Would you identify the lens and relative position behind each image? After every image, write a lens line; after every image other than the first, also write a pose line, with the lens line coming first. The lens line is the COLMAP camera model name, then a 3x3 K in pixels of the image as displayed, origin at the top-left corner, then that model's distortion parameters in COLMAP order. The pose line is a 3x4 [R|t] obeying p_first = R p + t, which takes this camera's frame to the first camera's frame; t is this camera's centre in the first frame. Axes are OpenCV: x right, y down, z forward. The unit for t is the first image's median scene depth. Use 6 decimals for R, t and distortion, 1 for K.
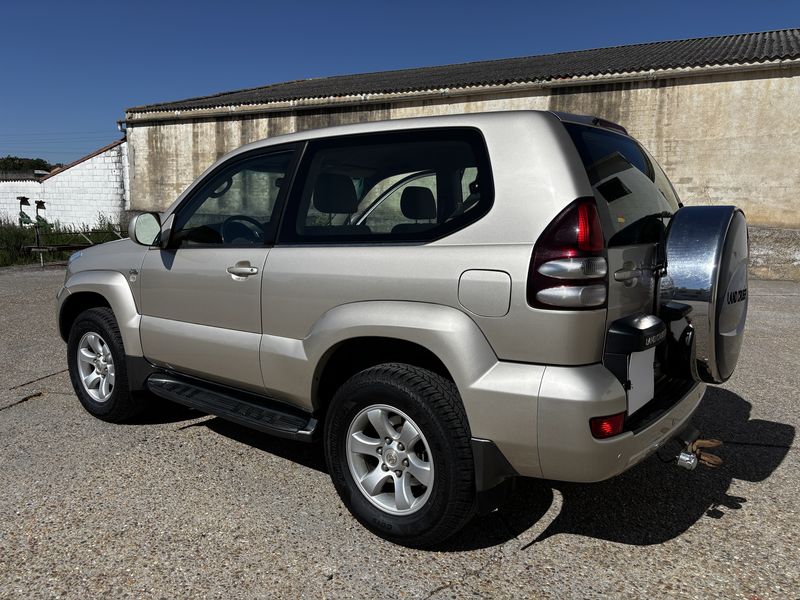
lens RADIAL K [[610.5, 0, 400.0], [0, 610.5, 300.0], [0, 0, 1]] dist [0.015820, 0.000977]
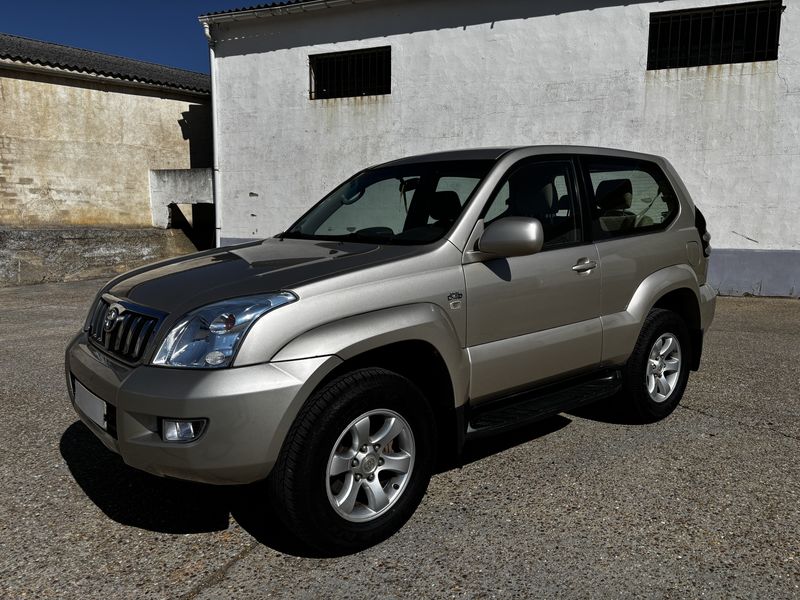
lens RADIAL K [[605.5, 0, 399.7], [0, 605.5, 297.0], [0, 0, 1]] dist [0.051656, -0.055429]
pose [[0.223009, -0.140389, 0.964654, -0.329654], [0.149156, 0.982837, 0.108554, -0.037888], [-0.963338, 0.119676, 0.240122, 0.247957]]
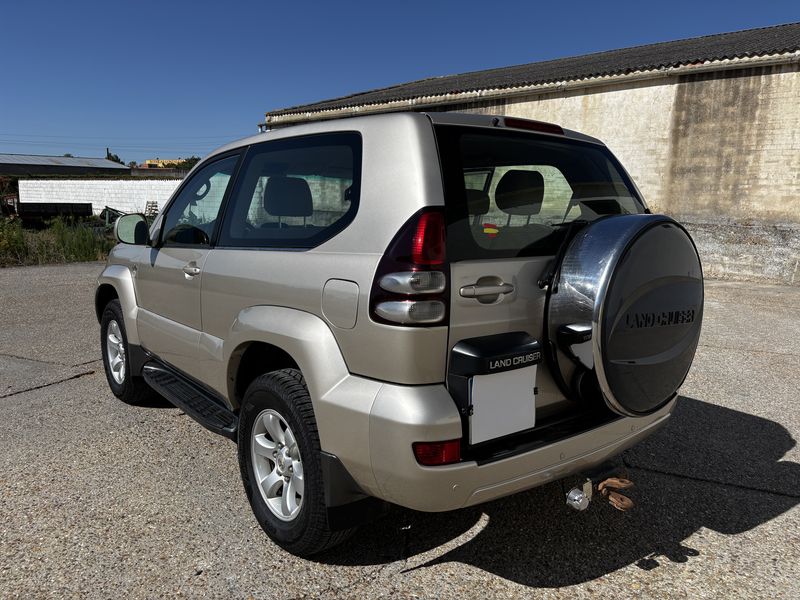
lens RADIAL K [[607.7, 0, 401.6], [0, 607.7, 302.2], [0, 0, 1]] dist [0.054439, -0.065588]
pose [[0.971544, 0.043792, -0.232777, 0.079250], [-0.041660, 0.999033, 0.014073, -0.005365], [0.233168, -0.003975, 0.972428, 0.014255]]
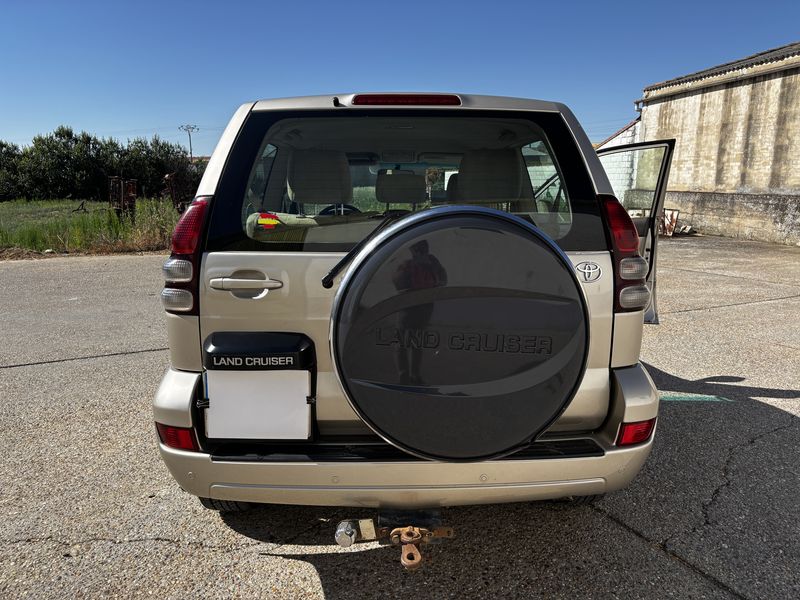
lens RADIAL K [[605.5, 0, 399.7], [0, 605.5, 297.0], [0, 0, 1]] dist [0.051656, -0.055429]
pose [[0.618127, 0.130952, -0.775094, 0.204395], [-0.104922, 0.990948, 0.083746, -0.020625], [0.779044, 0.029558, 0.626272, 0.107874]]
